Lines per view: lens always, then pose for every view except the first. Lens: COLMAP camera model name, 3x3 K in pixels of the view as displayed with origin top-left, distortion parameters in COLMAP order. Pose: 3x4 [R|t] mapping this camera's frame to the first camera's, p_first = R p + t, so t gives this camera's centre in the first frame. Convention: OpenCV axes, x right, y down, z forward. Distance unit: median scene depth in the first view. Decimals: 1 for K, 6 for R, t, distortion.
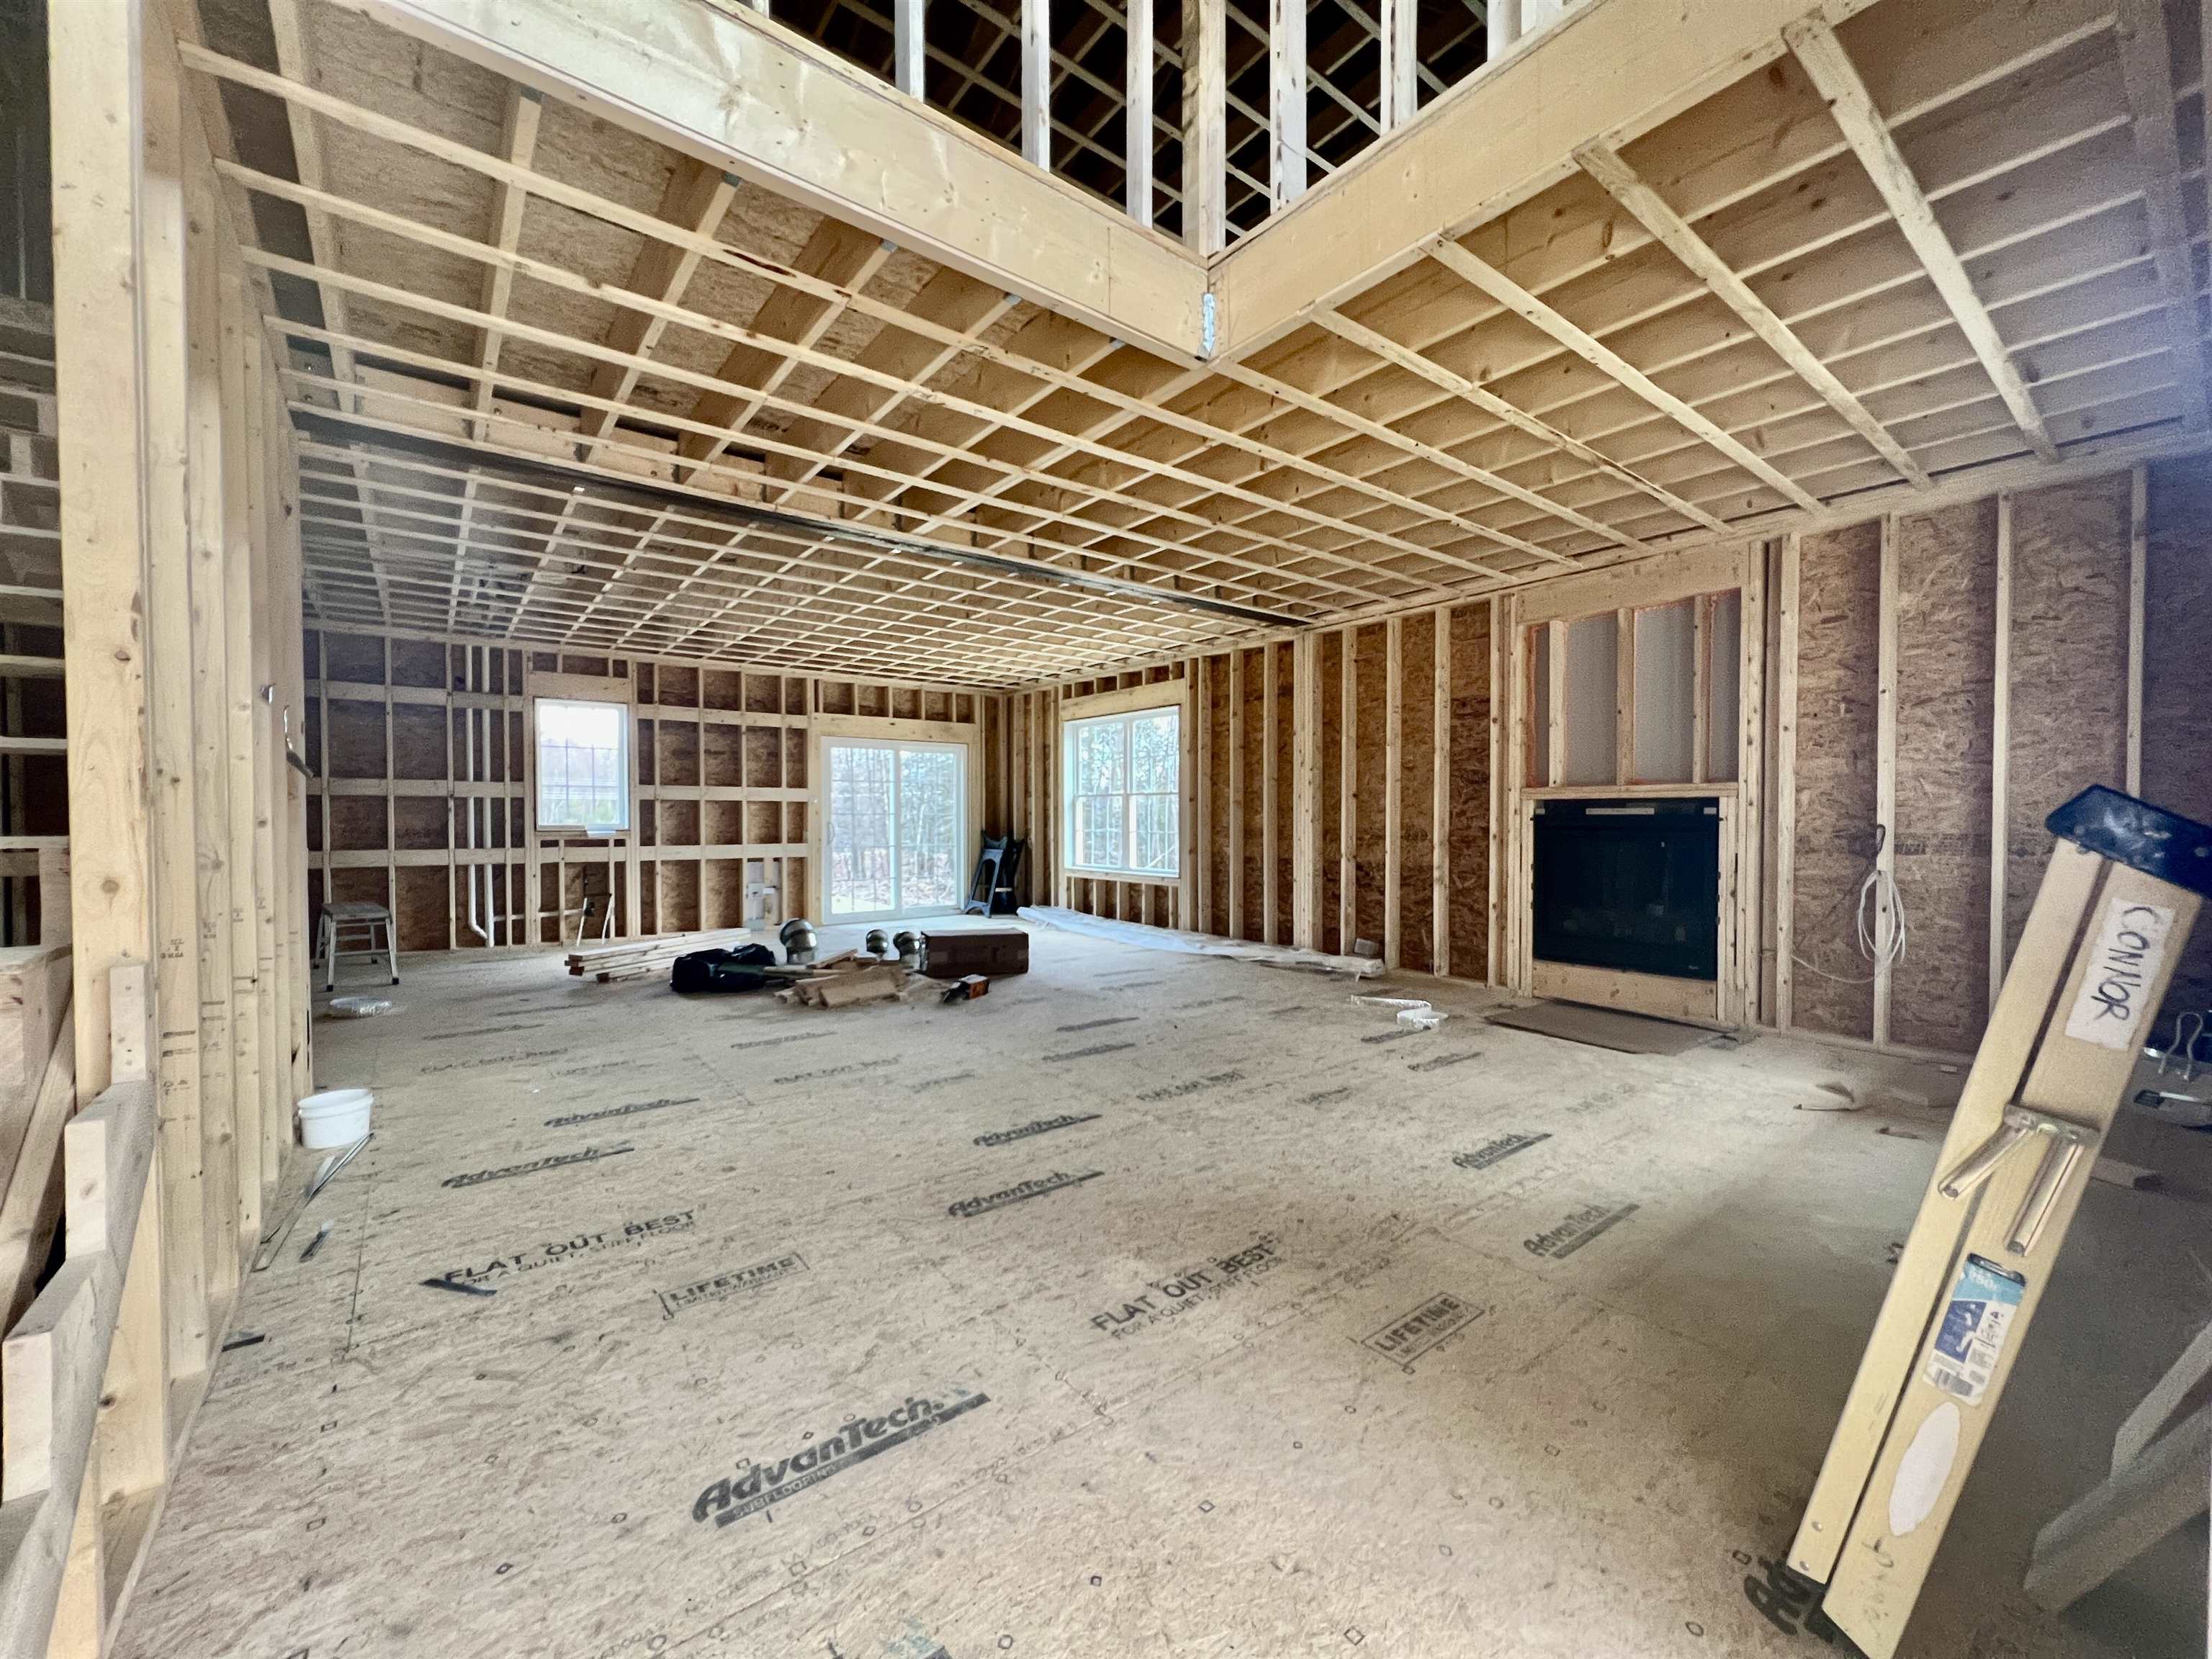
lens RADIAL K [[886.6, 0, 1106.0], [0, 886.6, 829.5], [0, 0, 1]] dist [-0.000289, -0.000018]
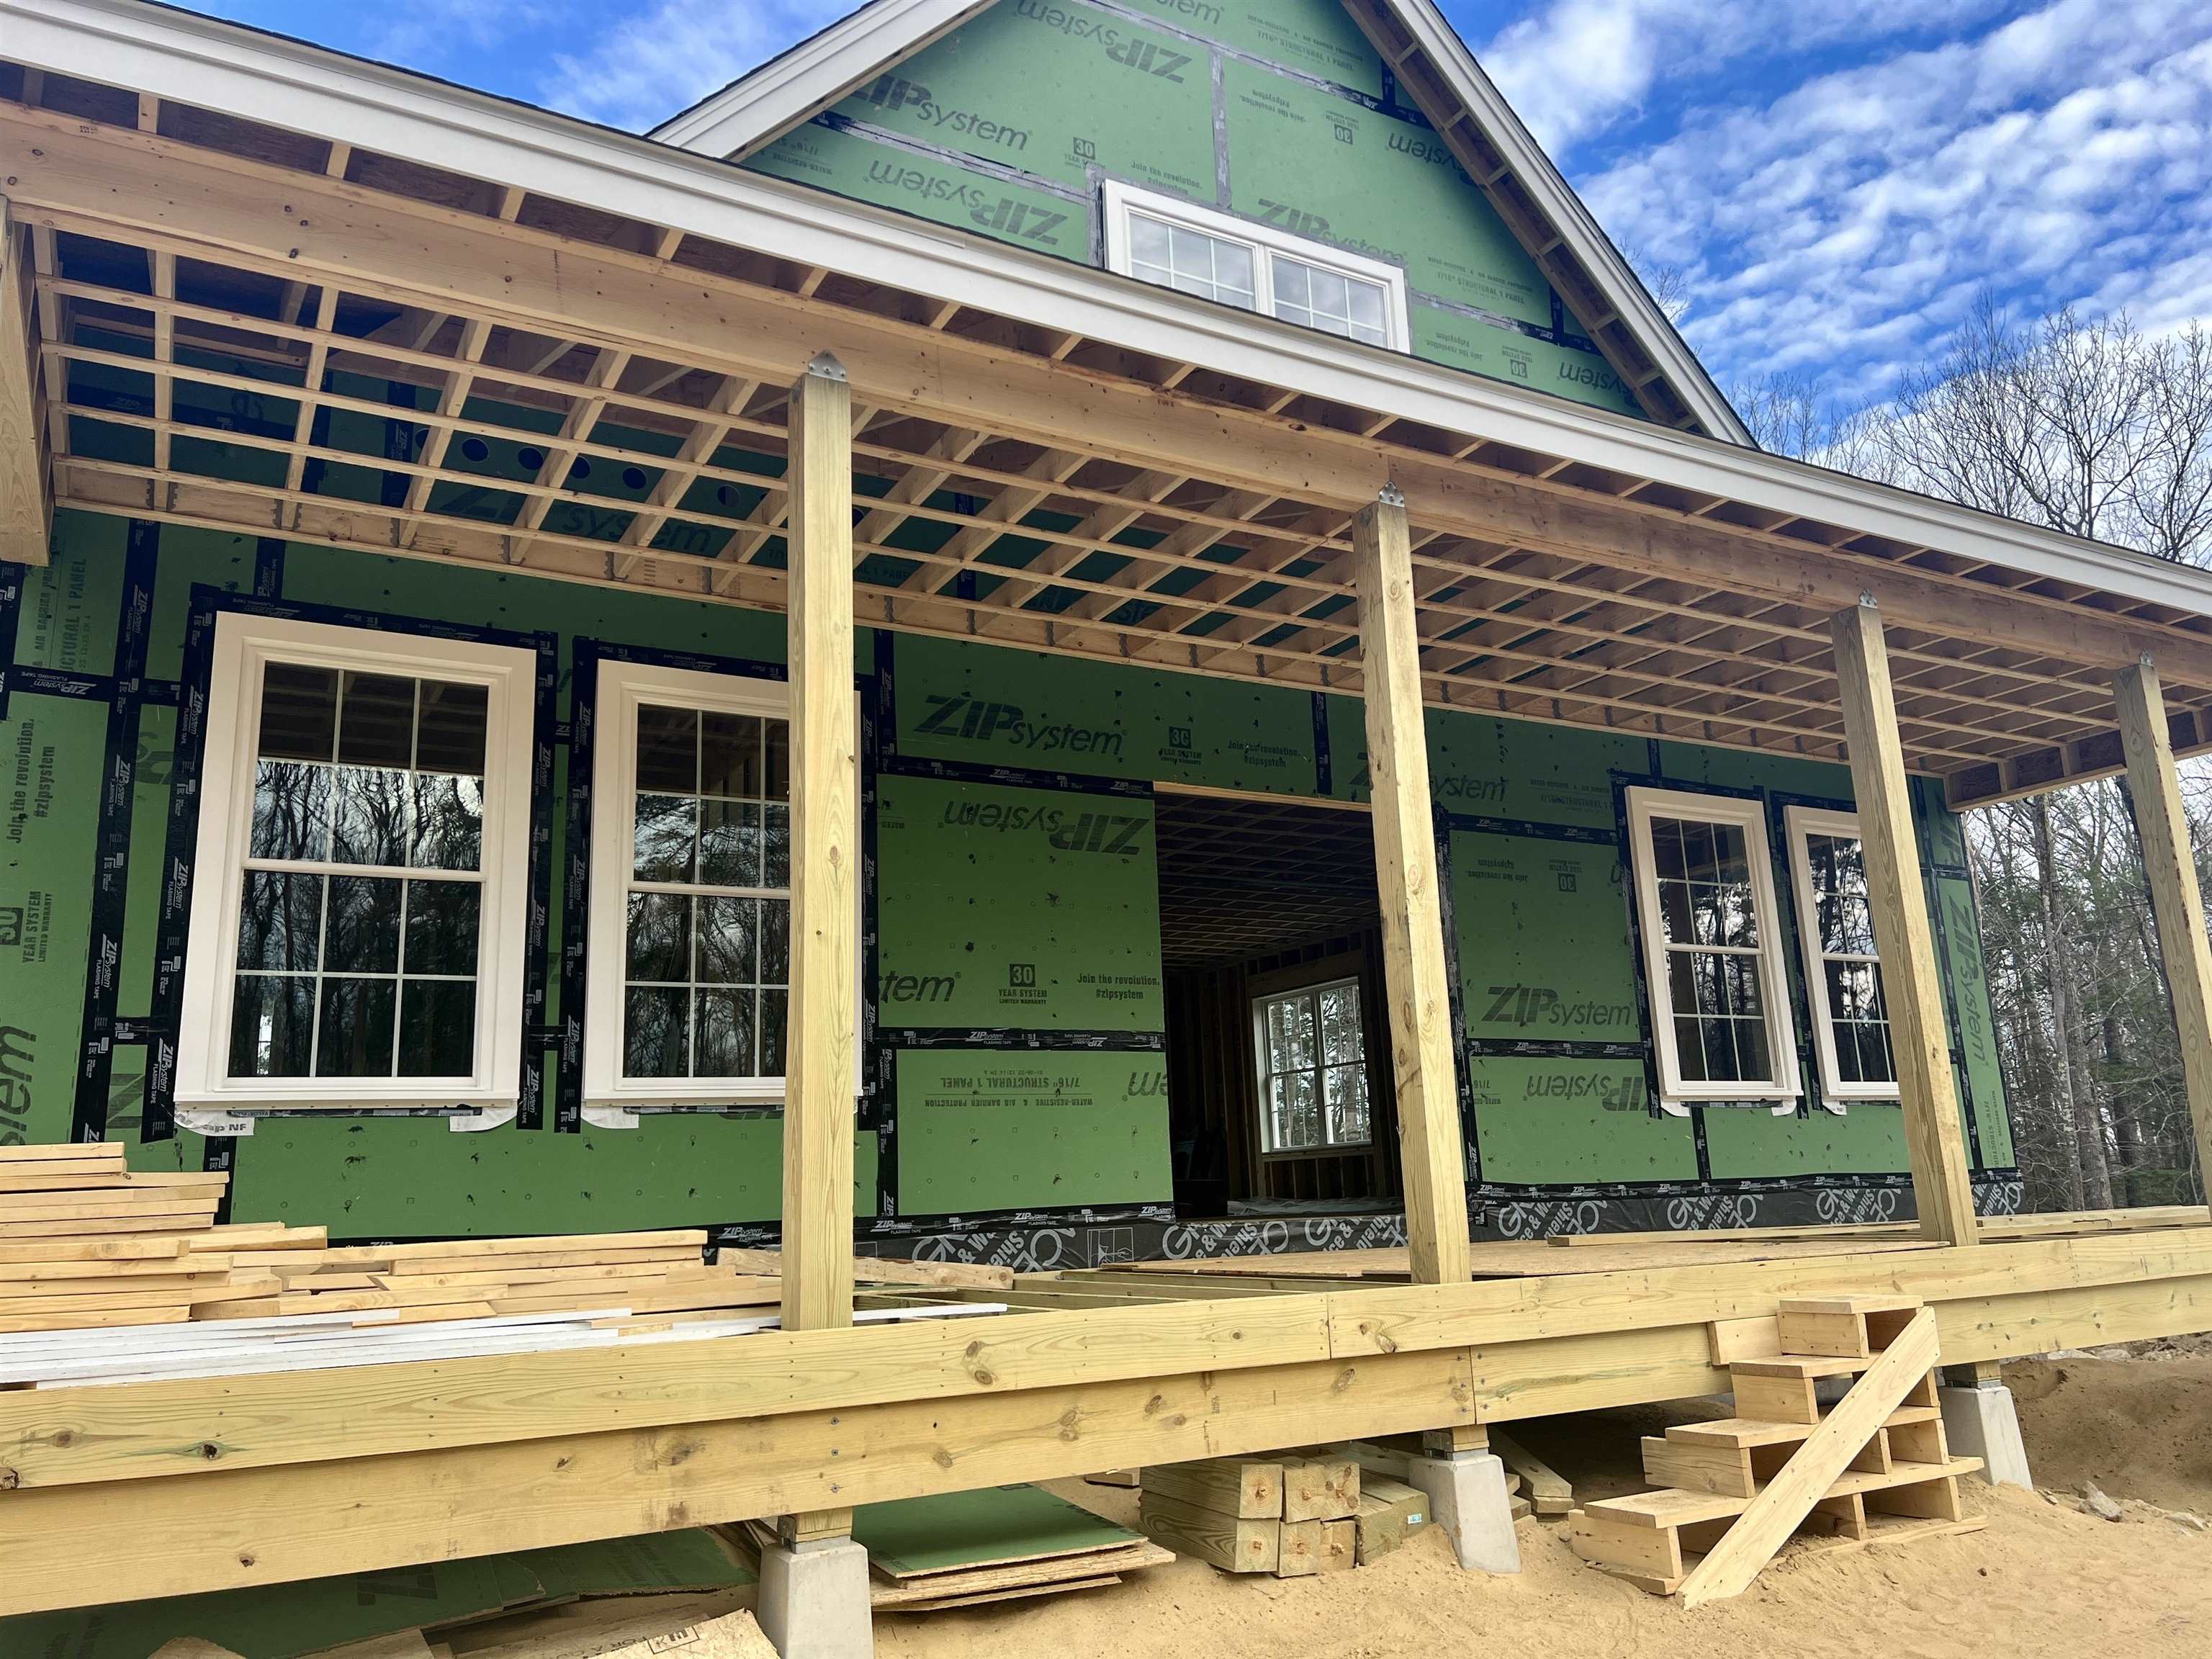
lens RADIAL K [[1593.0, 0, 1106.0], [0, 1593.0, 829.5], [0, 0, 1]] dist [0.084466, -0.143358]
pose [[0.986671, -0.068415, -0.147645, 0.068685], [0.031712, 0.970771, -0.237905, 0.117019], [0.159605, 0.230052, 0.960001, -0.788581]]
